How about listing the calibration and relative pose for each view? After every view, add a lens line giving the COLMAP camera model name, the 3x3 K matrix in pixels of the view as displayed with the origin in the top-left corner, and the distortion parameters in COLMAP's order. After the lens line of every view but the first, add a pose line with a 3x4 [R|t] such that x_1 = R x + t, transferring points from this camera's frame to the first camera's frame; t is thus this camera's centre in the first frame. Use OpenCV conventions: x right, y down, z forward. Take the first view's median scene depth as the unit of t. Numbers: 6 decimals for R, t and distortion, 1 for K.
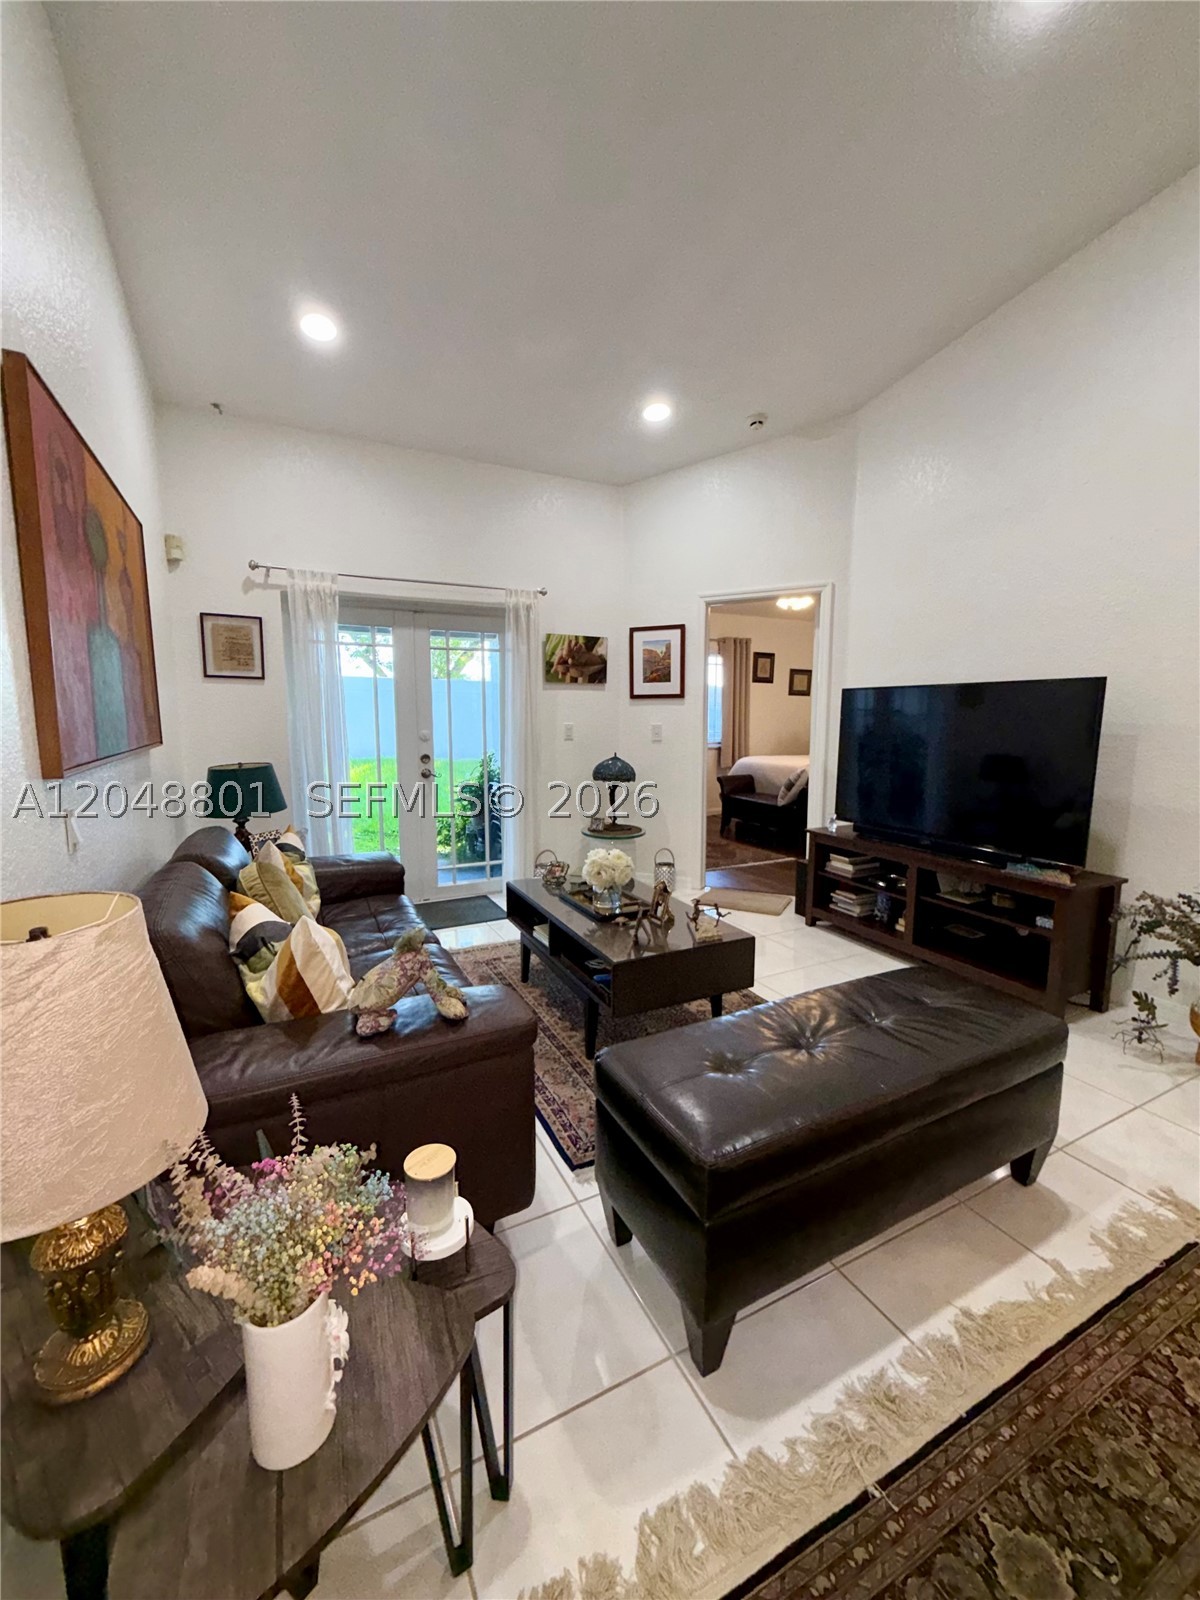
lens RADIAL K [[637.3, 0, 600.7], [0, 637.3, 797.8], [0, 0, 1]] dist [-0.000384, 0.000124]
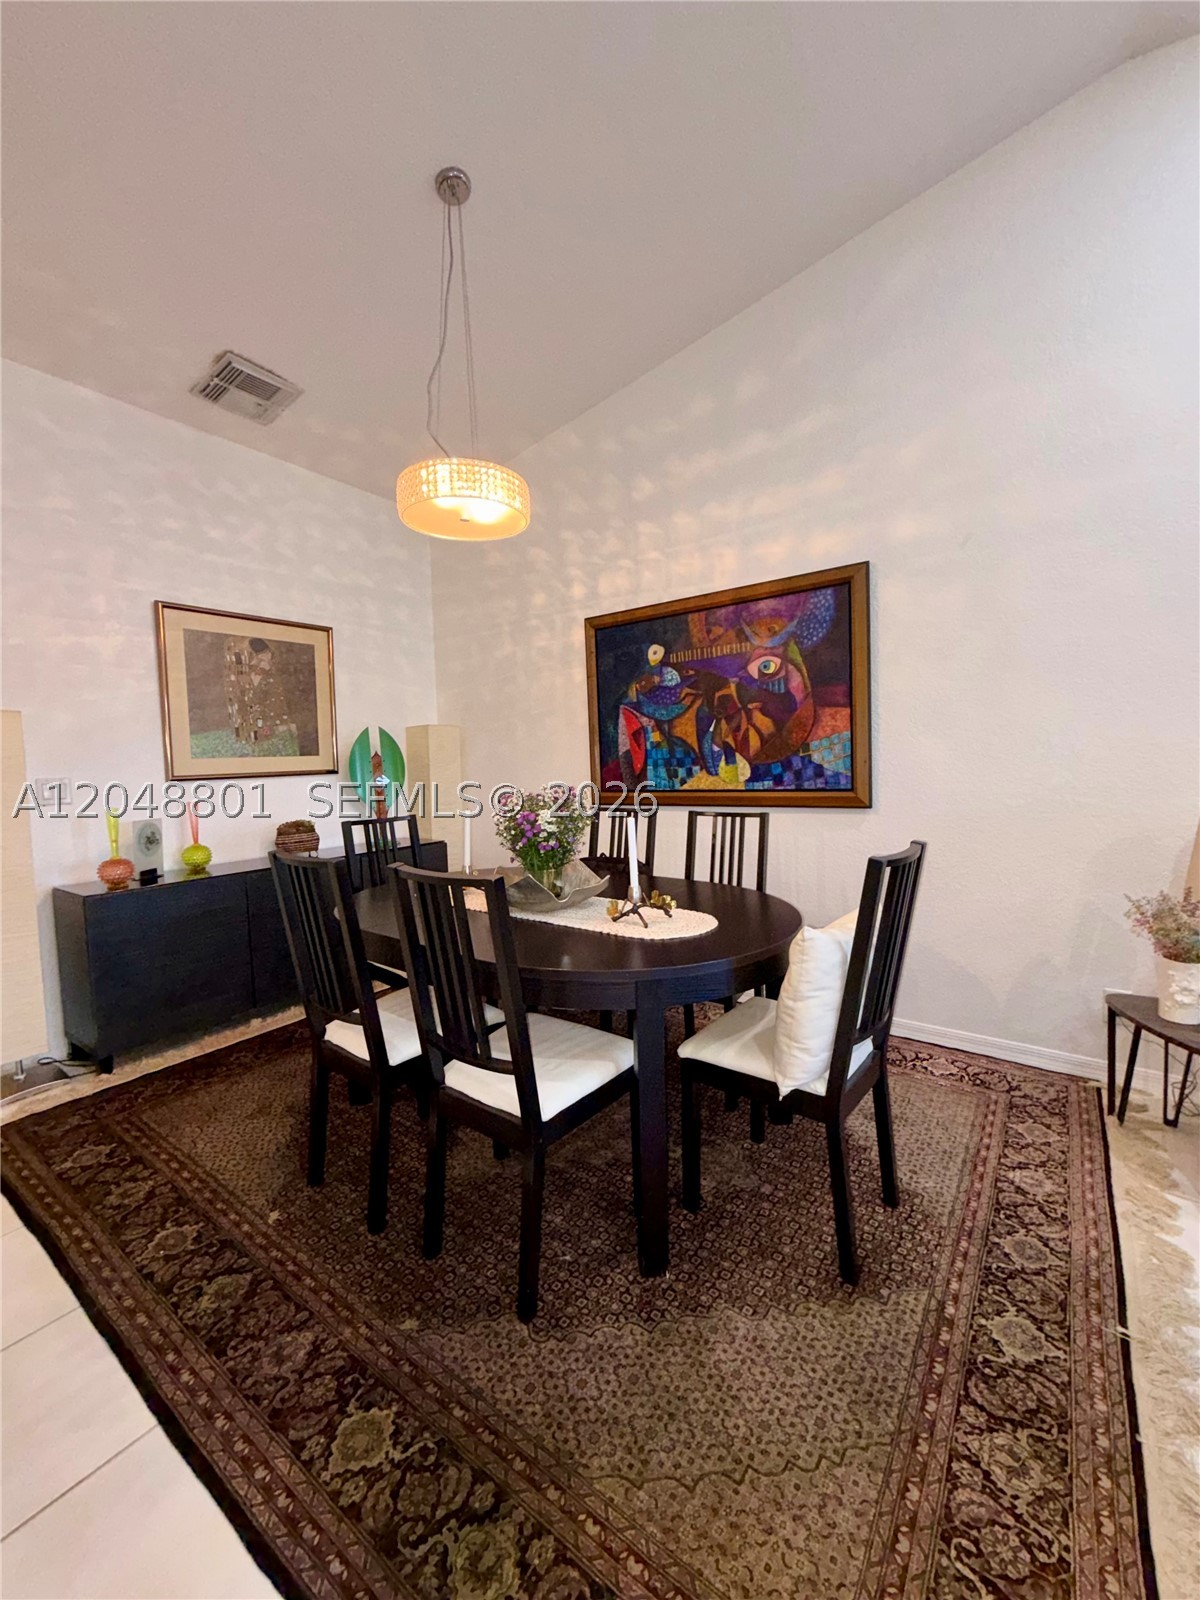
lens RADIAL K [[637.3, 0, 595.3], [0, 637.3, 799.5], [0, 0, 1]] dist [-0.000384, 0.000124]
pose [[-0.892196, 0.049785, -0.448897, 0.435531], [-0.033339, 0.983935, 0.175387, -0.031575], [0.450417, 0.171445, -0.876203, 0.337374]]
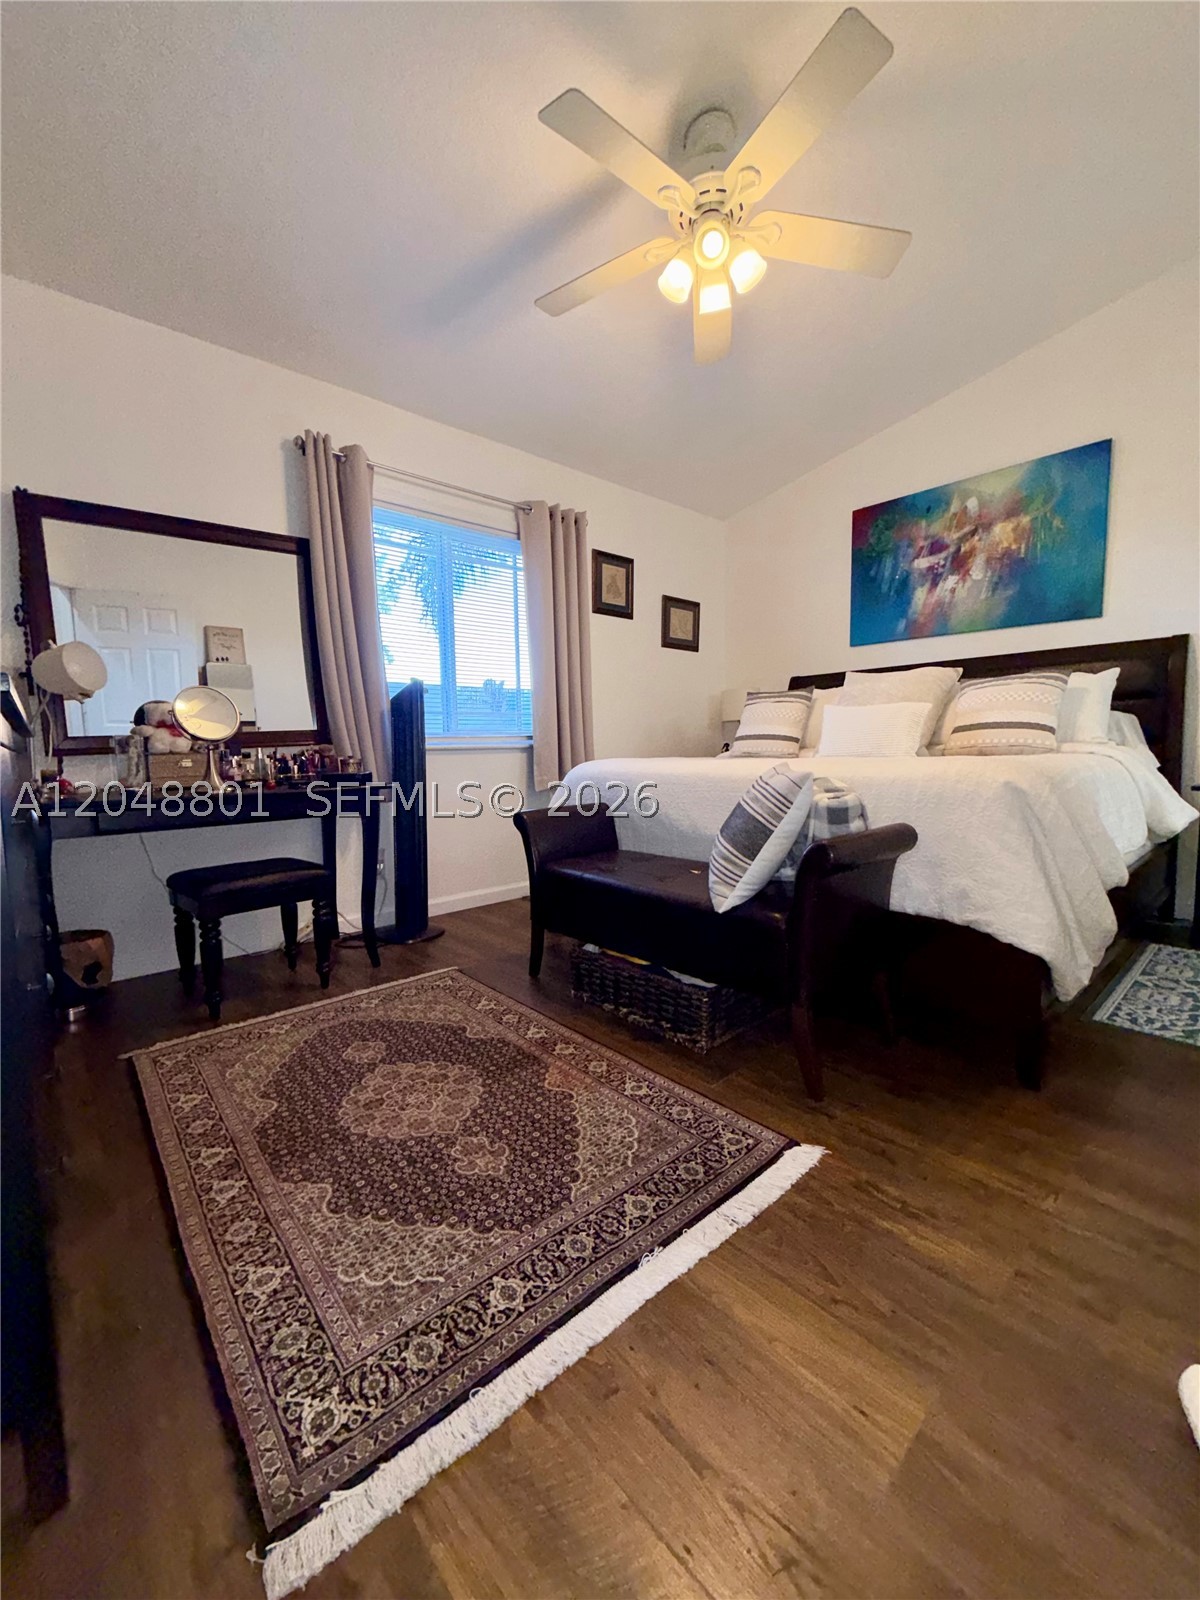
lens RADIAL K [[637.3, 0, 605.5], [0, 637.3, 798.9], [0, 0, 1]] dist [-0.000384, 0.000124]
pose [[0.966468, -0.040364, 0.253595, 0.218330], [0.053585, 0.997529, -0.045442, -0.032815], [-0.251134, 0.057507, 0.966243, 0.987510]]
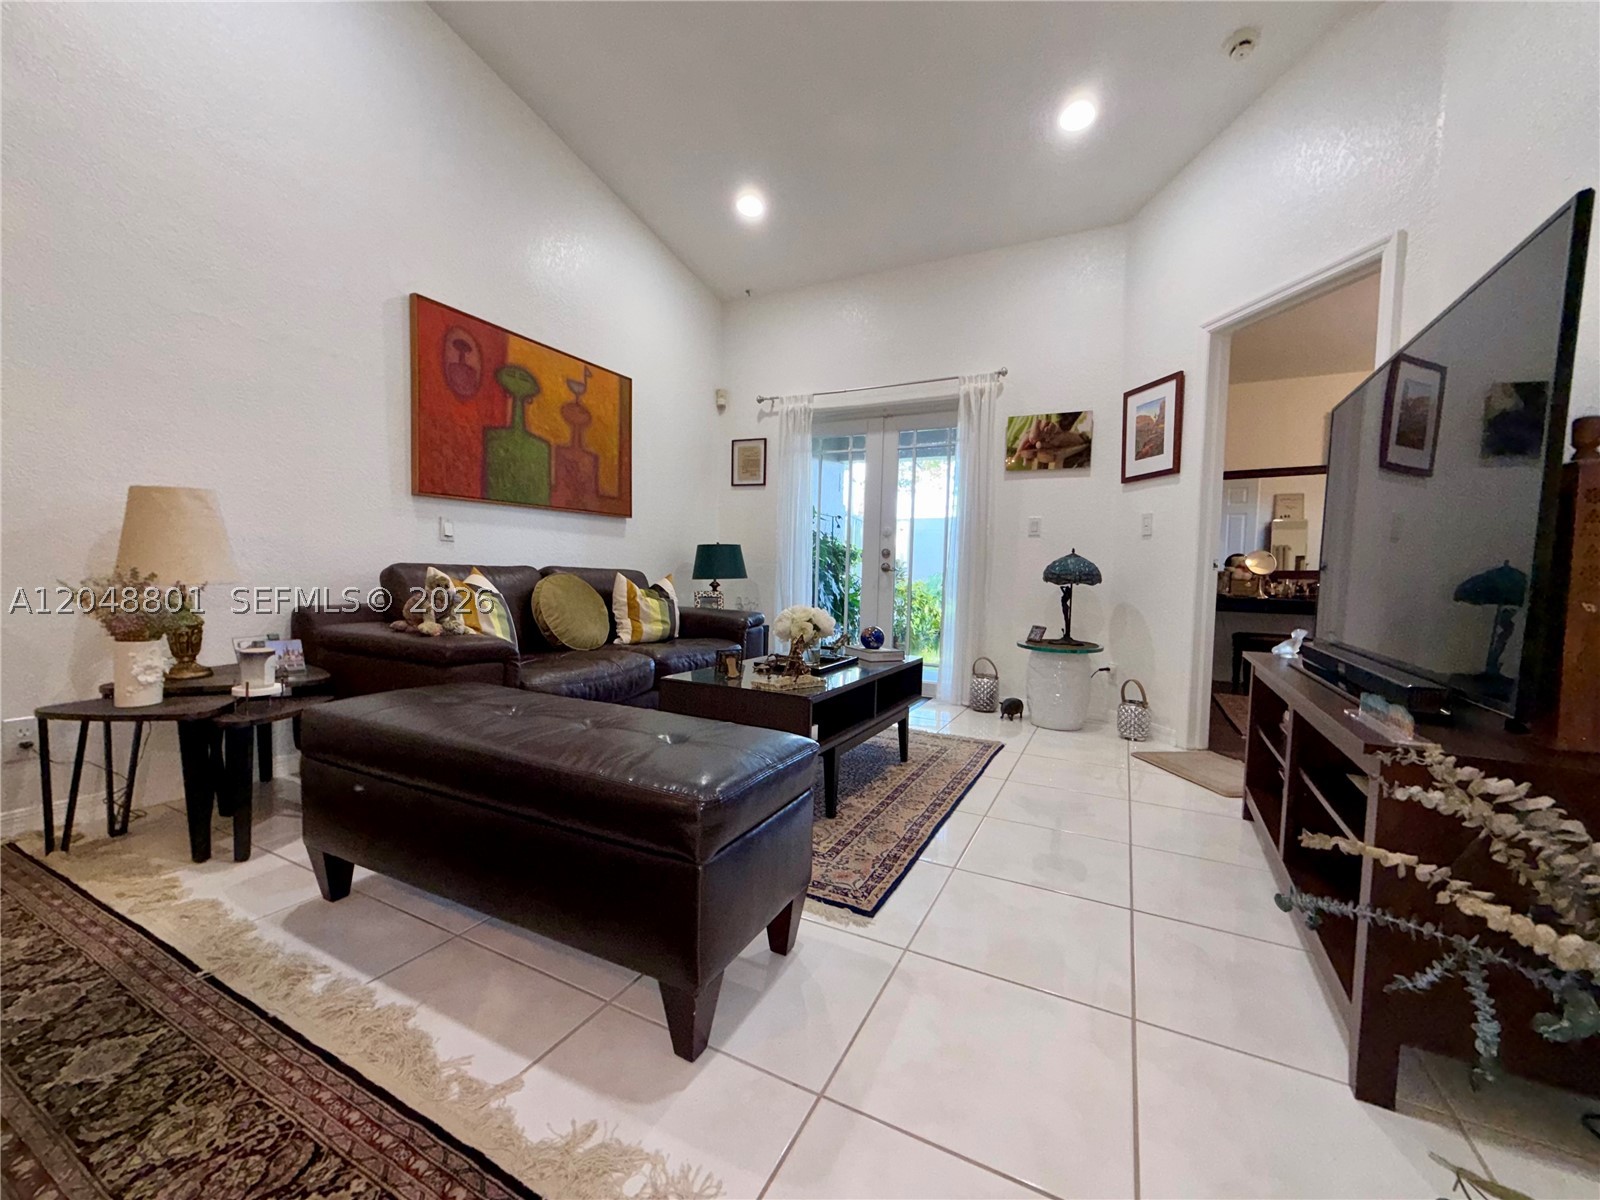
lens RADIAL K [[637.3, 0, 797.6], [0, 637.3, 602.8], [0, 0, 1]] dist [-0.000384, 0.000124]
pose [[0.587196, 0.057624, -0.807391, 0.472091], [-0.130801, 0.991109, -0.024392, 0.062302], [0.798807, 0.119931, 0.589512, 0.256193]]
